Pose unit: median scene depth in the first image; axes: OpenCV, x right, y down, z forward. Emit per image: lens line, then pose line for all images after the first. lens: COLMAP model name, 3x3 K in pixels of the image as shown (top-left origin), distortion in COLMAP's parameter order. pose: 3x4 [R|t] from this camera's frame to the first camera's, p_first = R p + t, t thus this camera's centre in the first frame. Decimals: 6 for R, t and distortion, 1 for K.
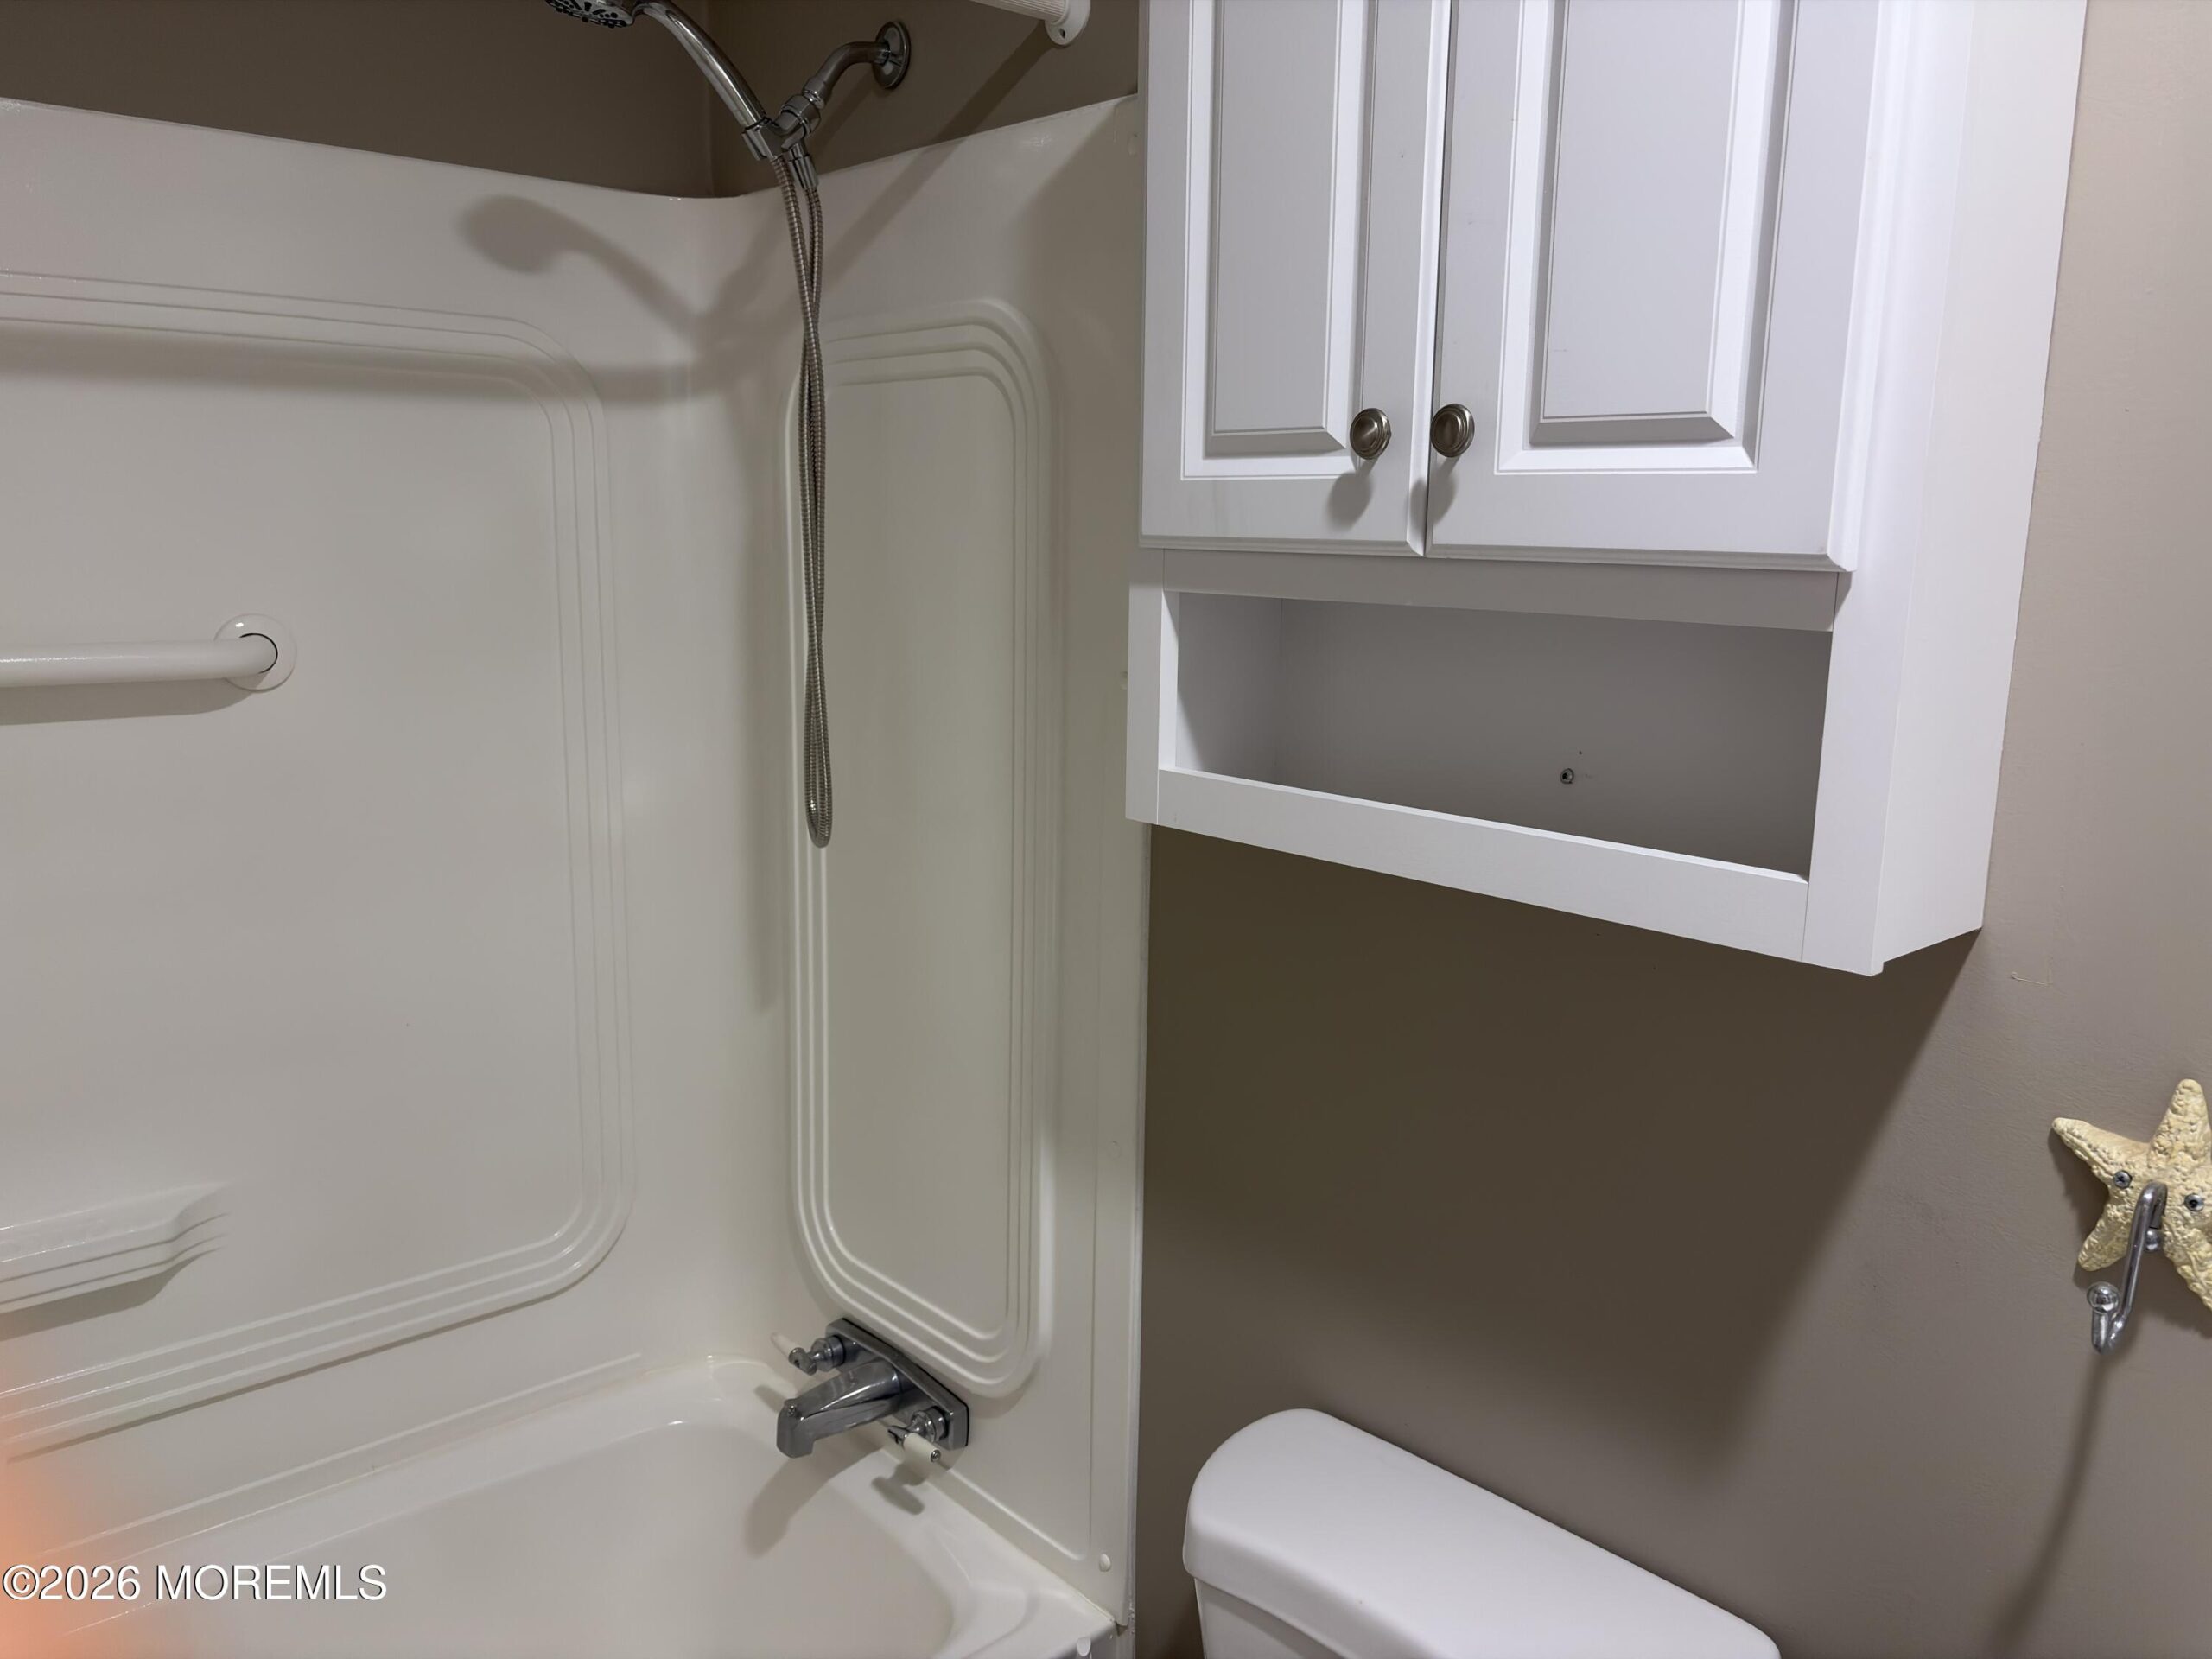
lens RADIAL K [[1677.1, 0, 1111.6], [0, 1677.1, 831.7], [0, 0, 1]] dist [0.064764, -0.061073]
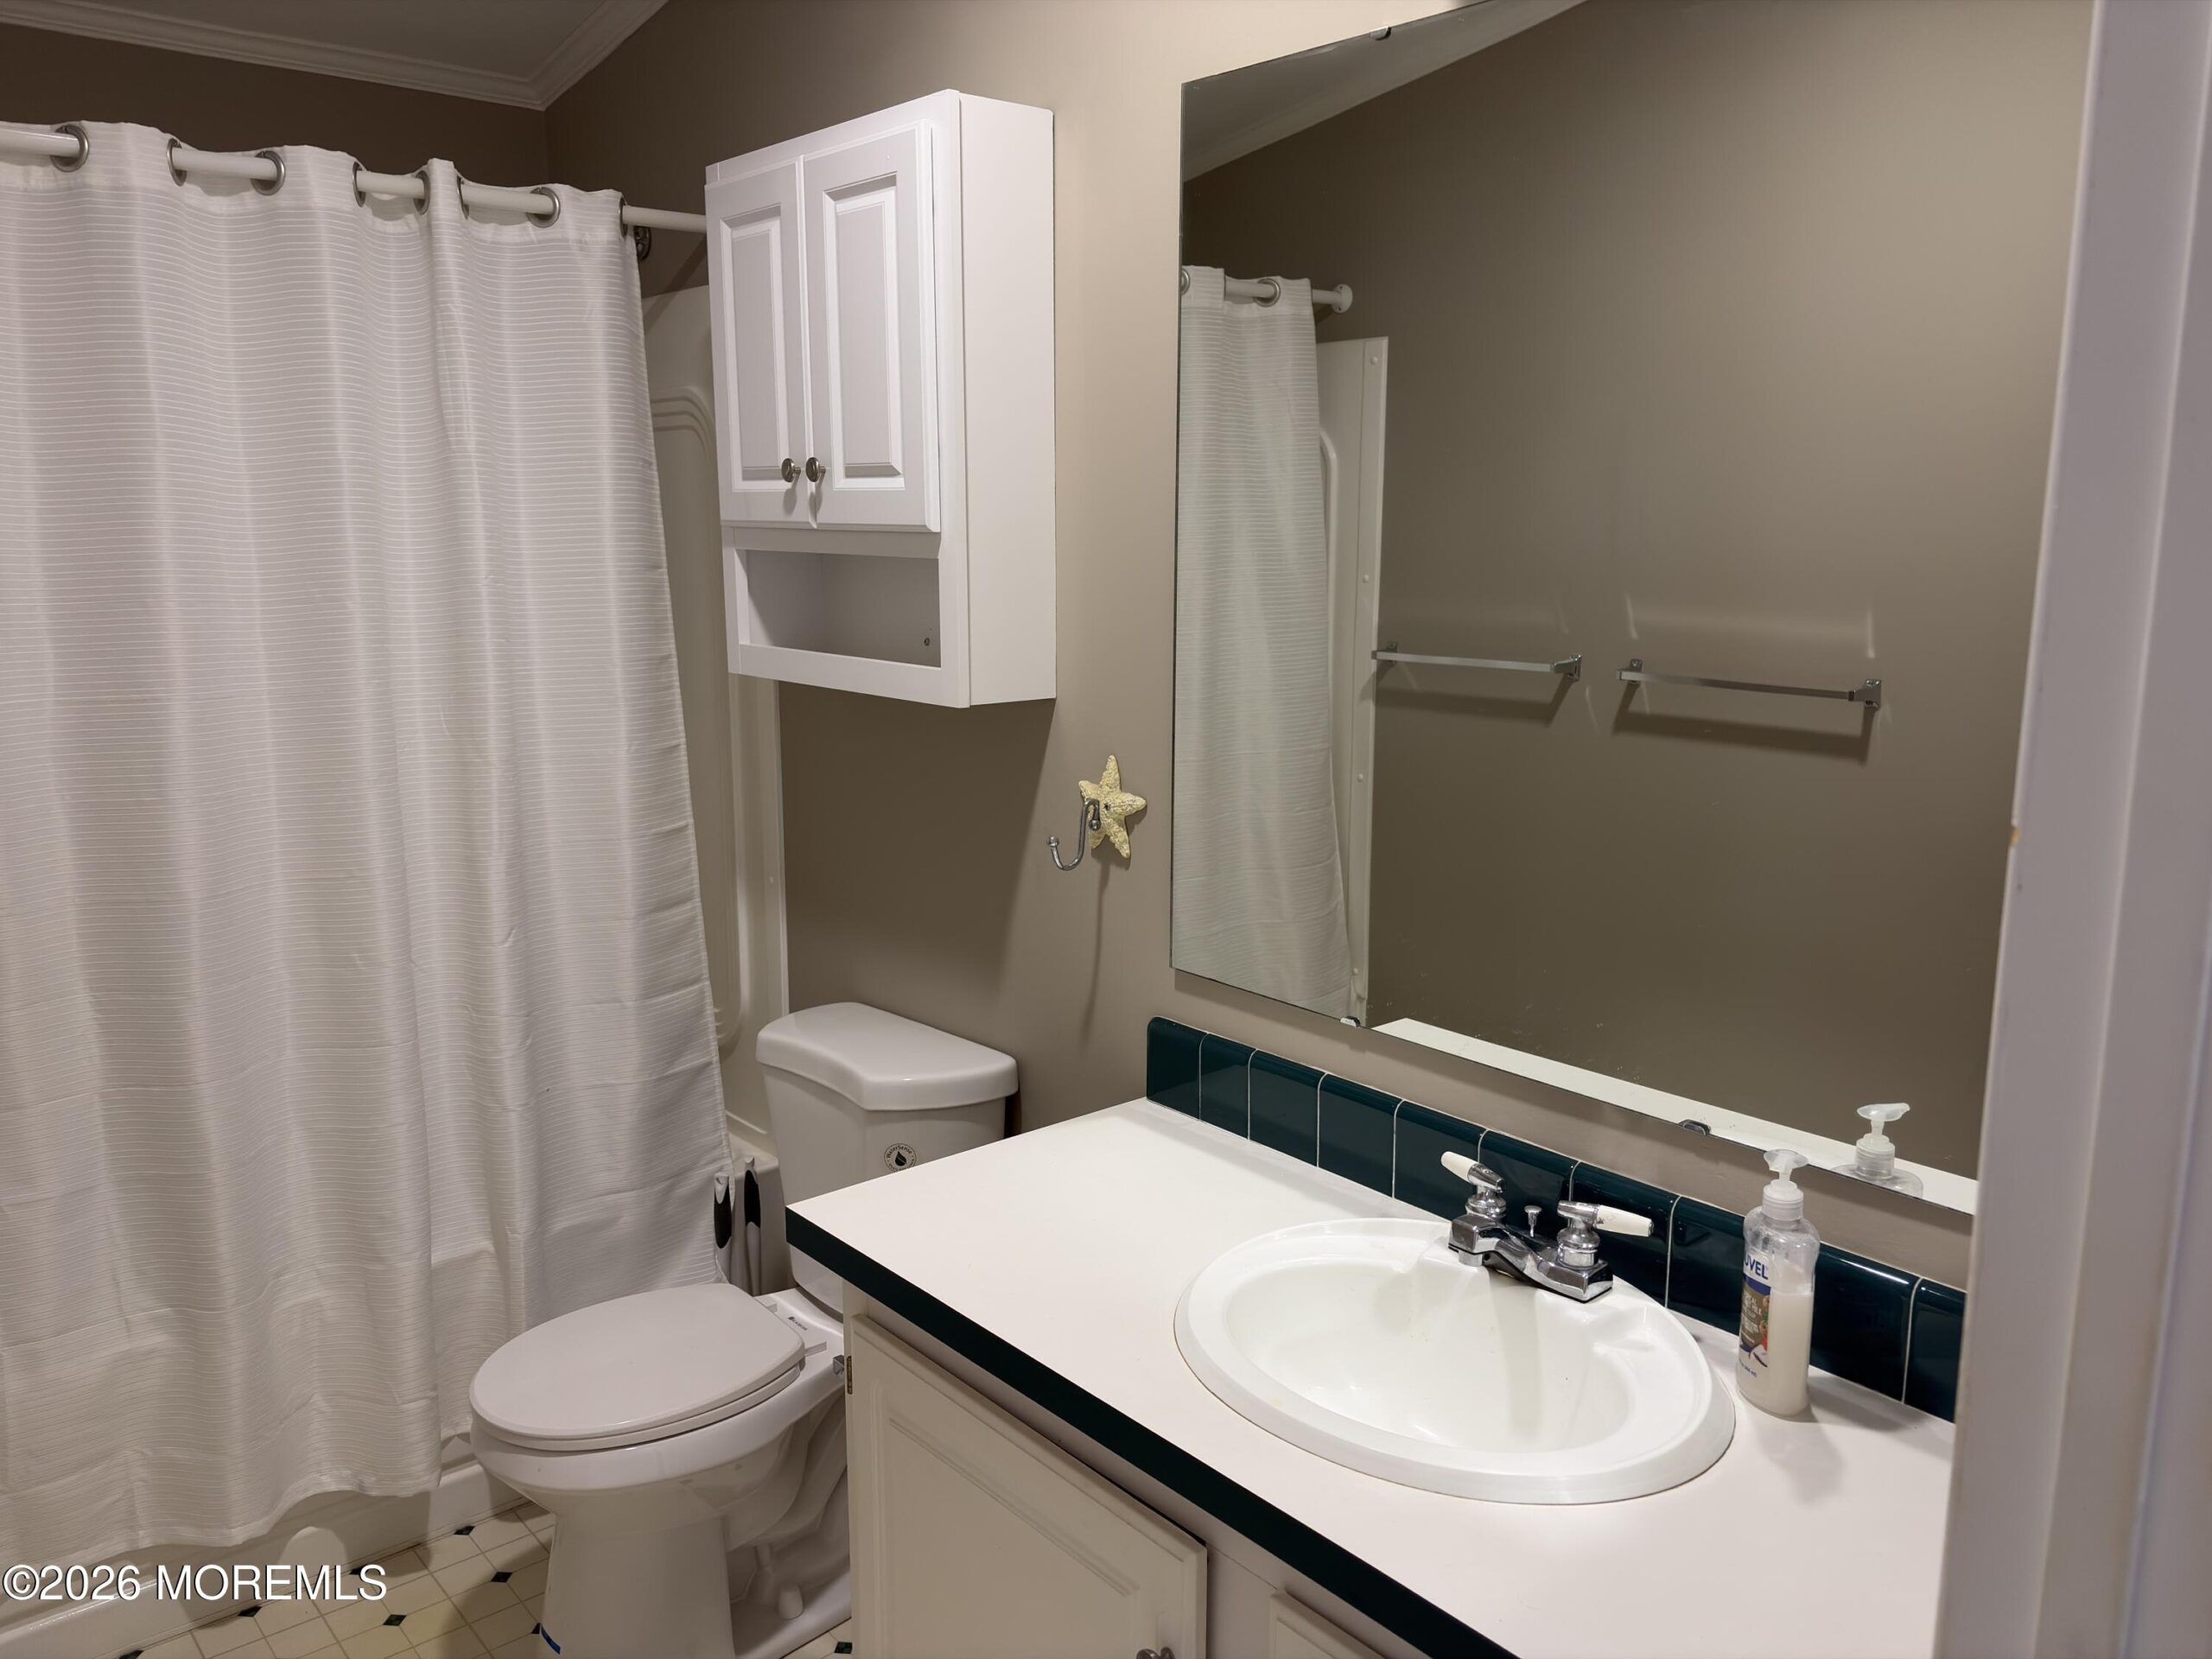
lens RADIAL K [[1677.1, 0, 1098.7], [0, 1677.1, 827.5], [0, 0, 1]] dist [0.064764, -0.061073]
pose [[0.999413, -0.009781, -0.032823, 0.625998], [0.009842, 0.999950, 0.001708, 0.216891], [0.032804, -0.002030, 0.999460, -1.127019]]
